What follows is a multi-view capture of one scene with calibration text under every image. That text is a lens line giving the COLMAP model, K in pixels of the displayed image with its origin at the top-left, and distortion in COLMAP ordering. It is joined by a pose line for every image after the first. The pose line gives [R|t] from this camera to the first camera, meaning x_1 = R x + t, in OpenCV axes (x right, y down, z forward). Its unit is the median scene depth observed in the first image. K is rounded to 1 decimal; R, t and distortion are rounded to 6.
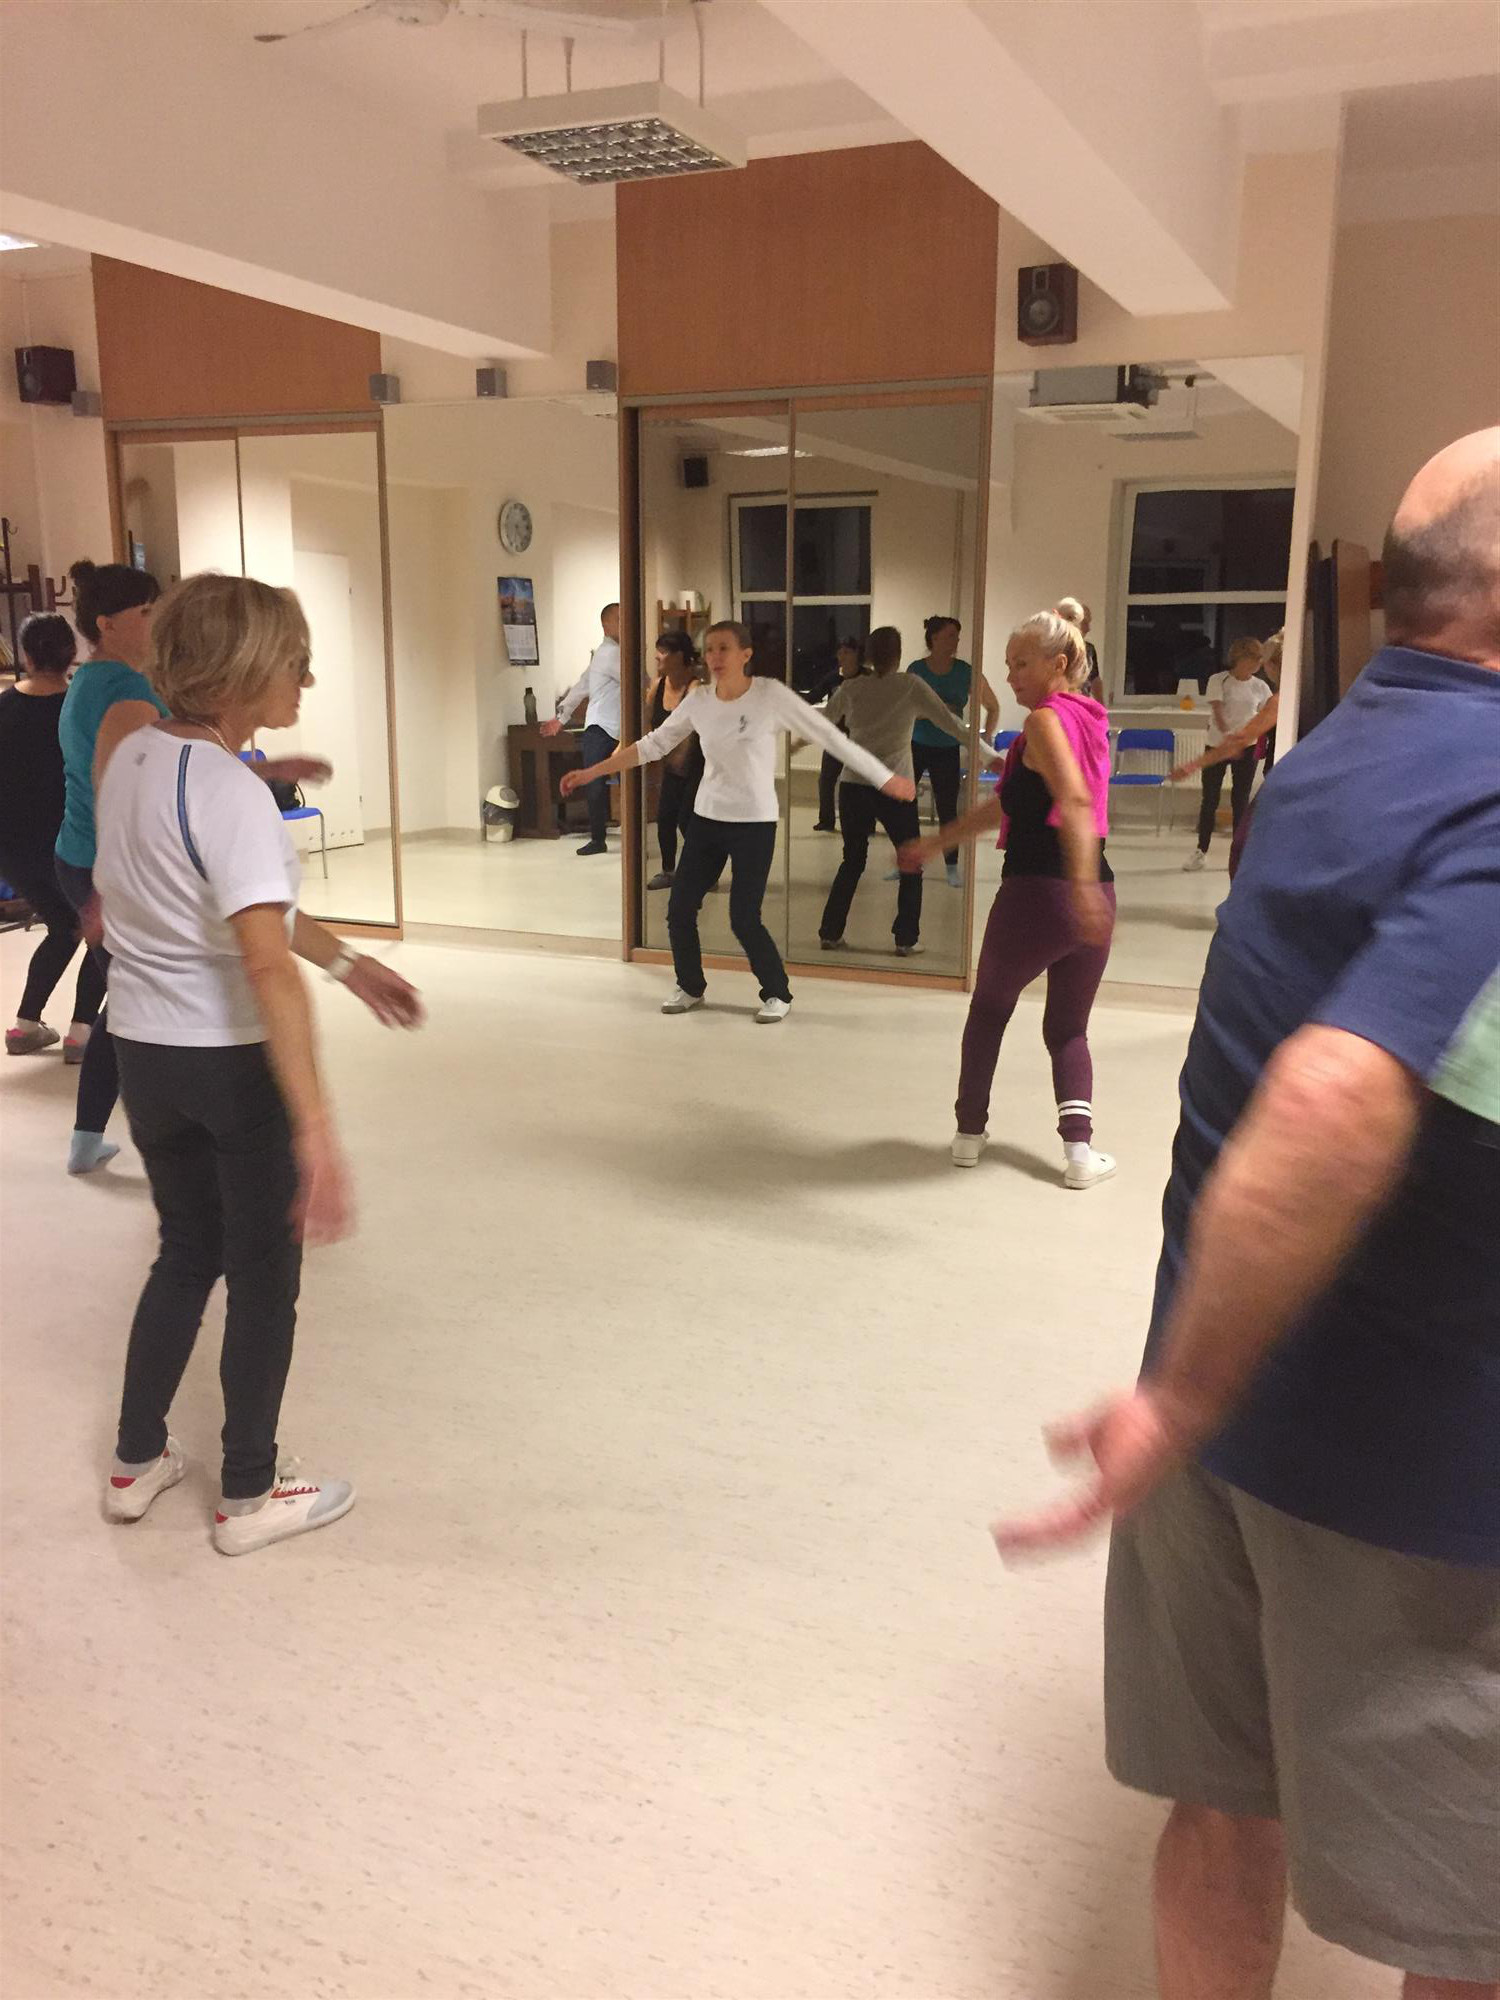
lens RADIAL K [[1706.4, 0, 751.6], [0, 1706.4, 995.1], [0, 0, 1]] dist [0.076380, -0.093840]
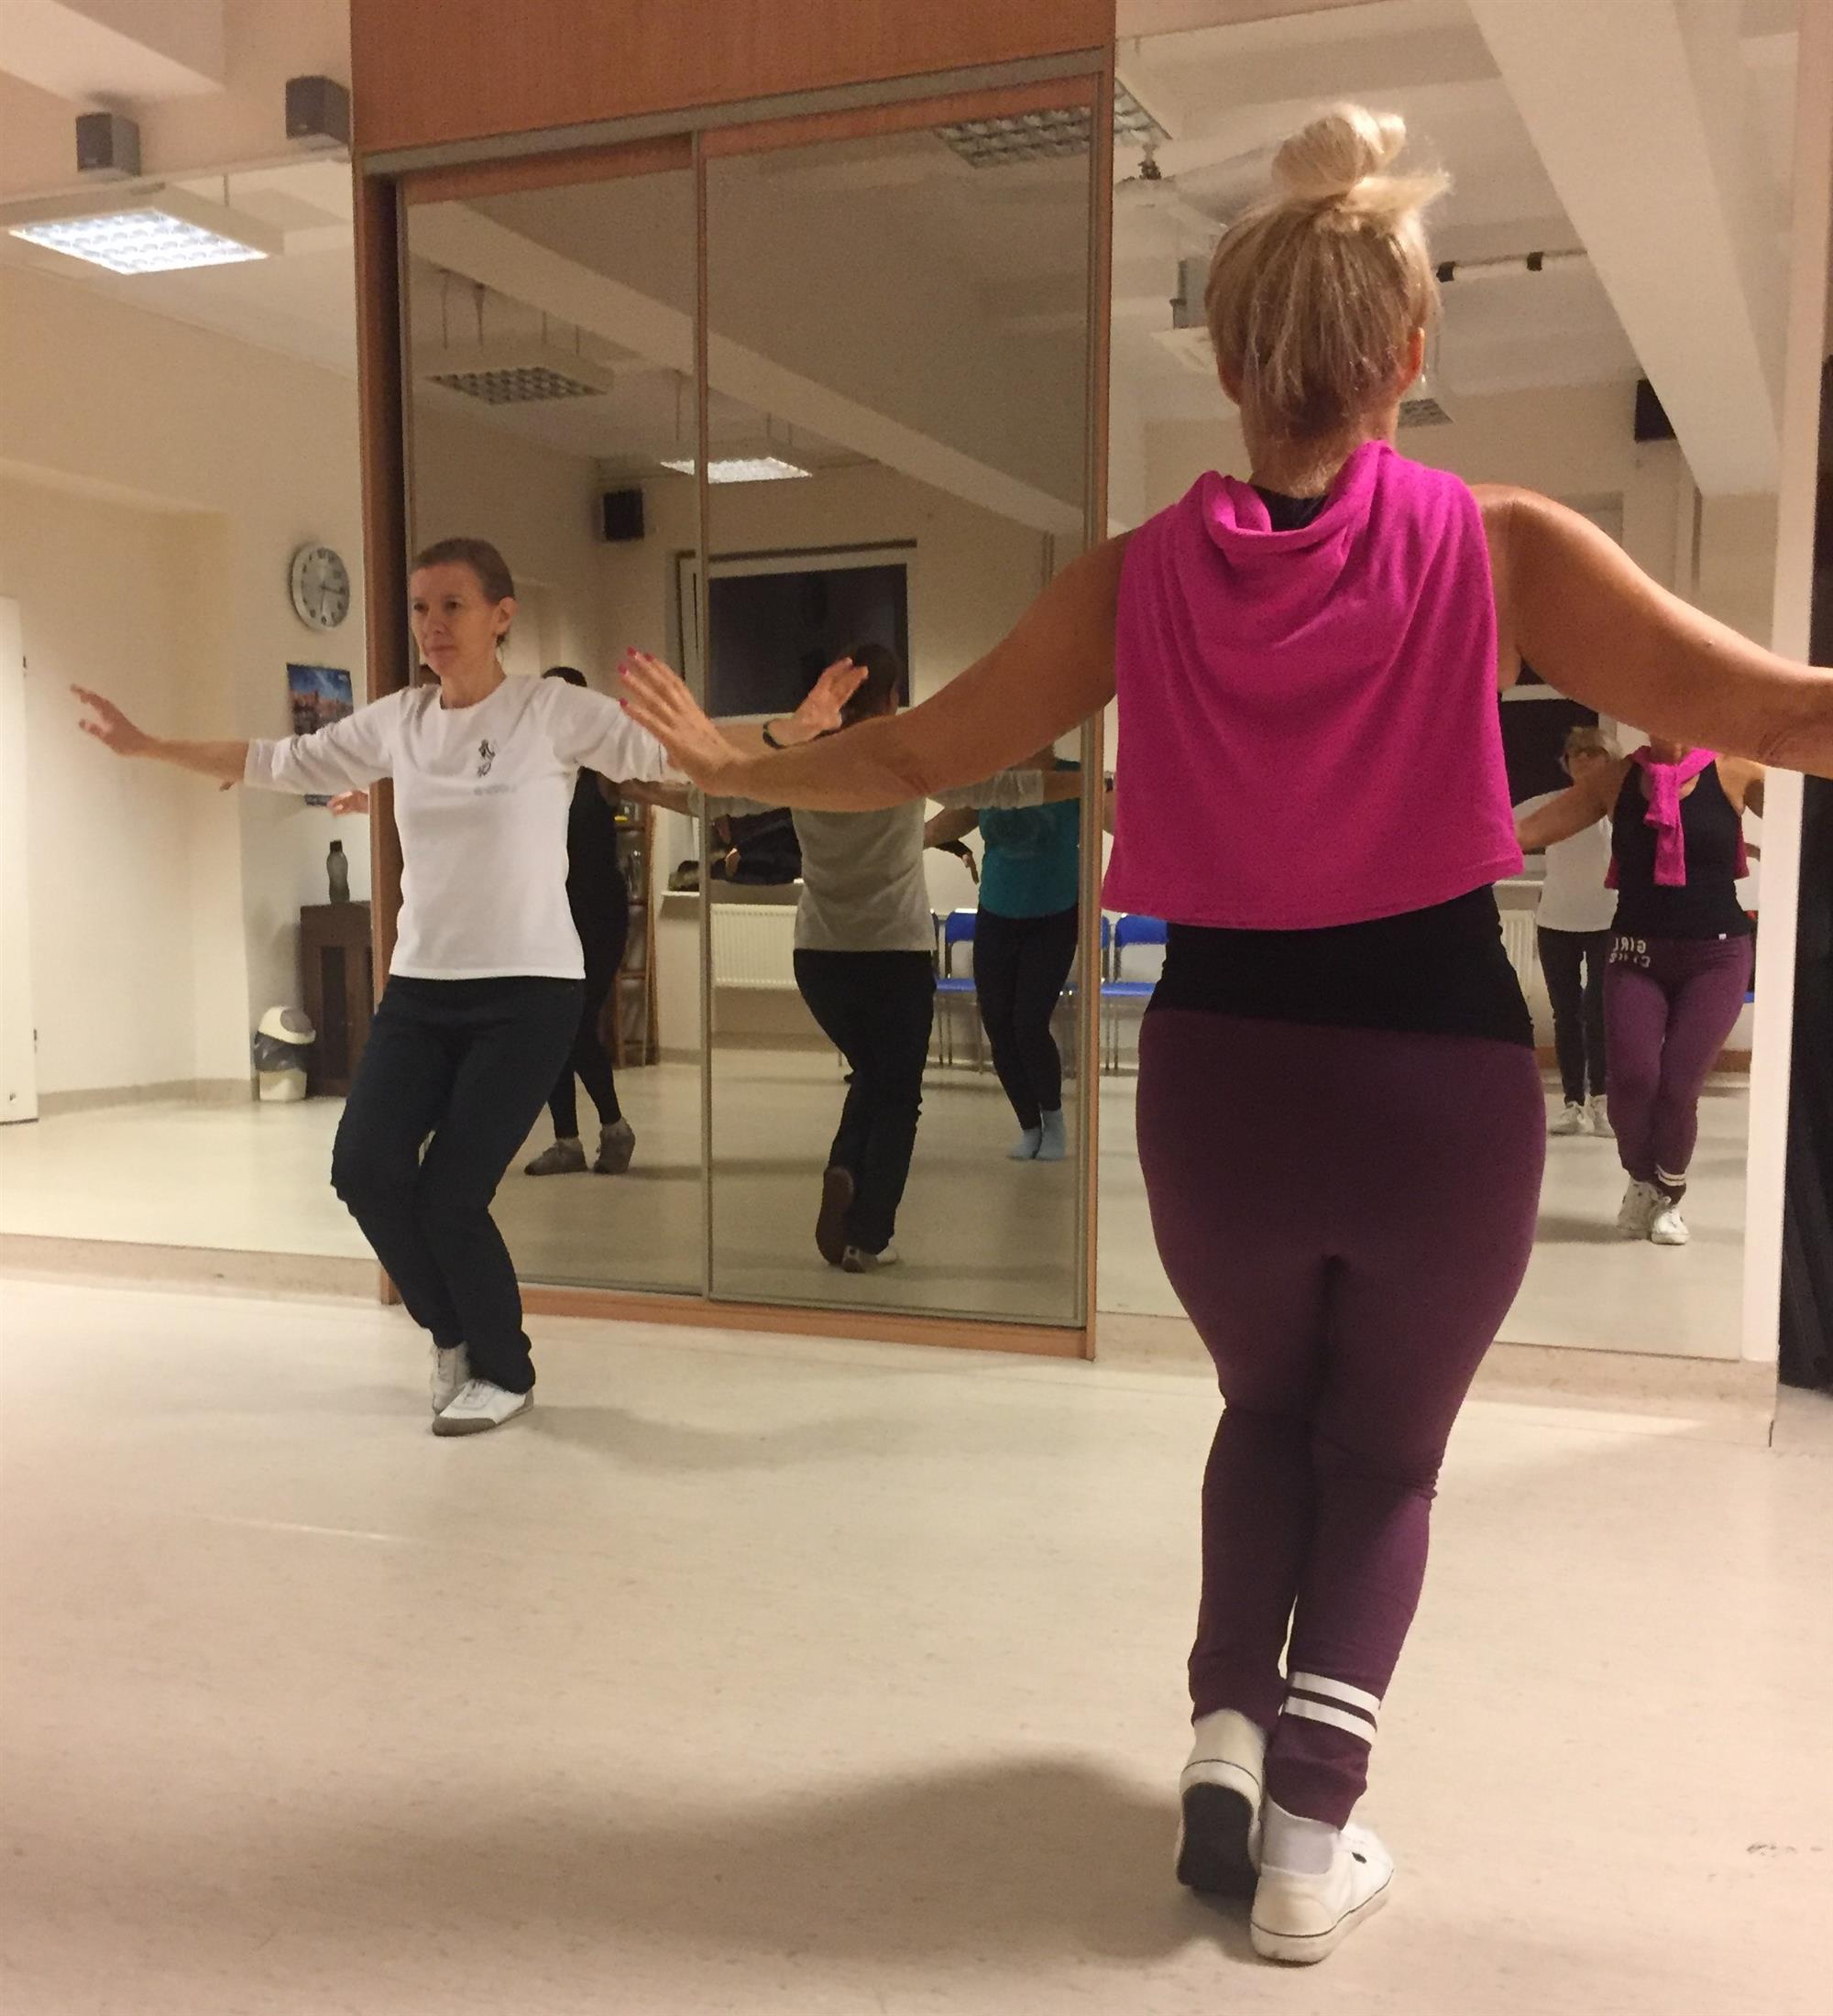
lens RADIAL K [[2364.5, 0, 850.1], [0, 2364.5, 1062.9], [0, 0, 1]] dist [0.093714, 0.000000]
pose [[0.999388, -0.009409, 0.033689, 0.037972], [0.013319, 0.992948, -0.117802, -0.006813], [-0.032343, 0.118178, 0.992466, 0.335764]]
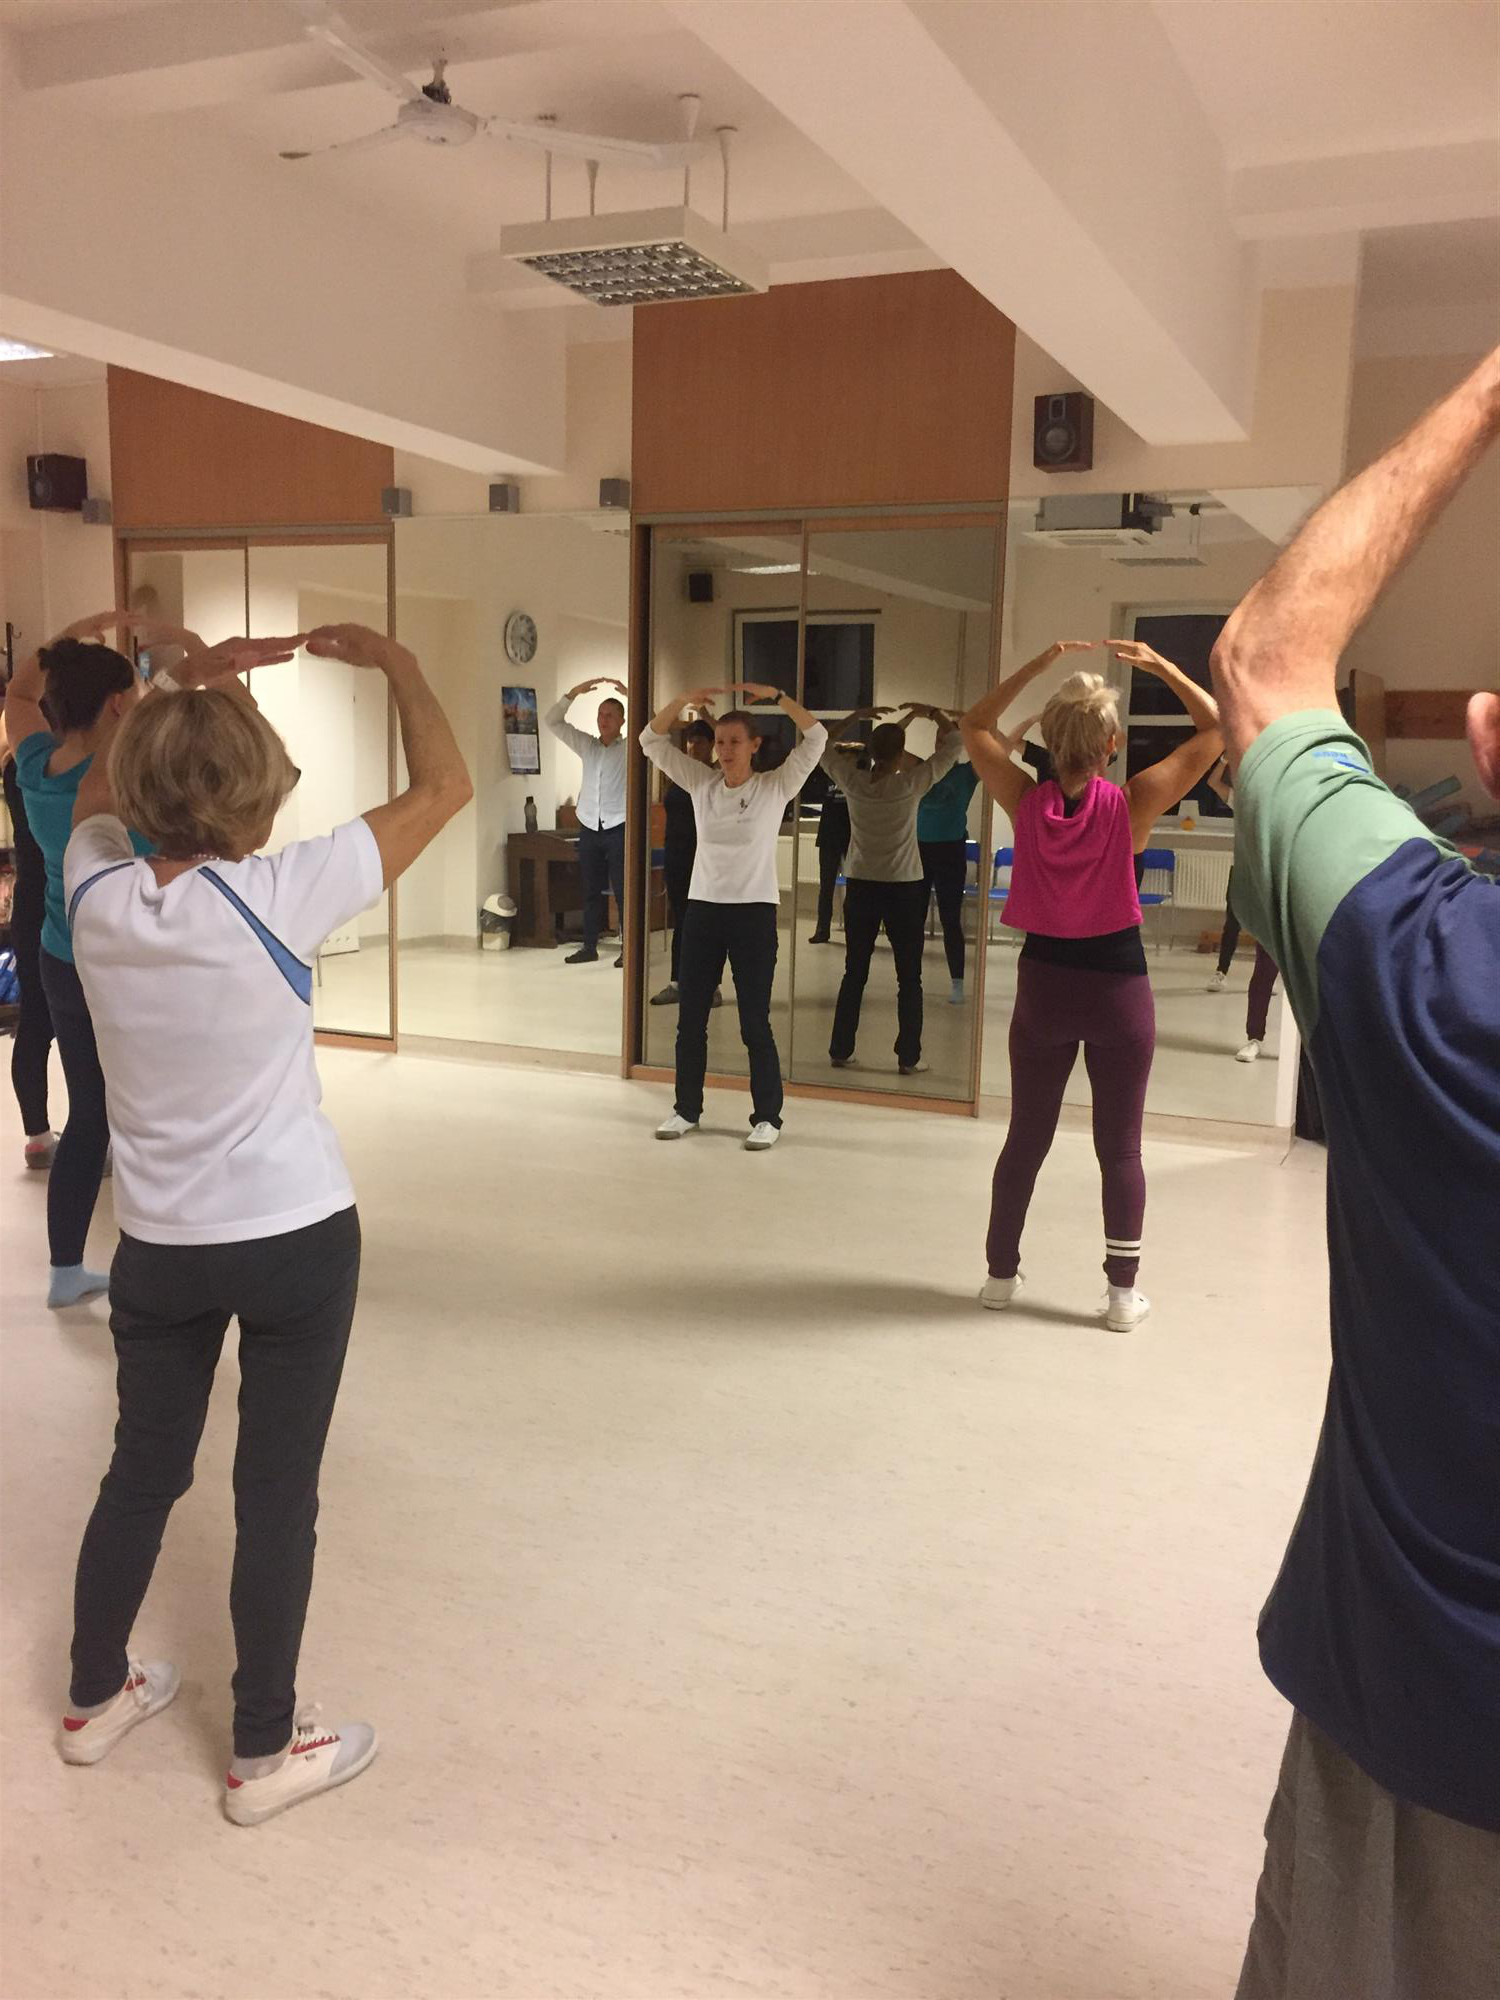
lens RADIAL K [[1706.4, 0, 749.7], [0, 1706.4, 992.3], [0, 0, 1]] dist [0.076380, -0.093840]
pose [[0.999841, 0.017332, 0.004256, -0.008012], [-0.017027, 0.997842, -0.063418, -0.008987], [-0.005346, 0.063335, 0.997978, 0.023284]]
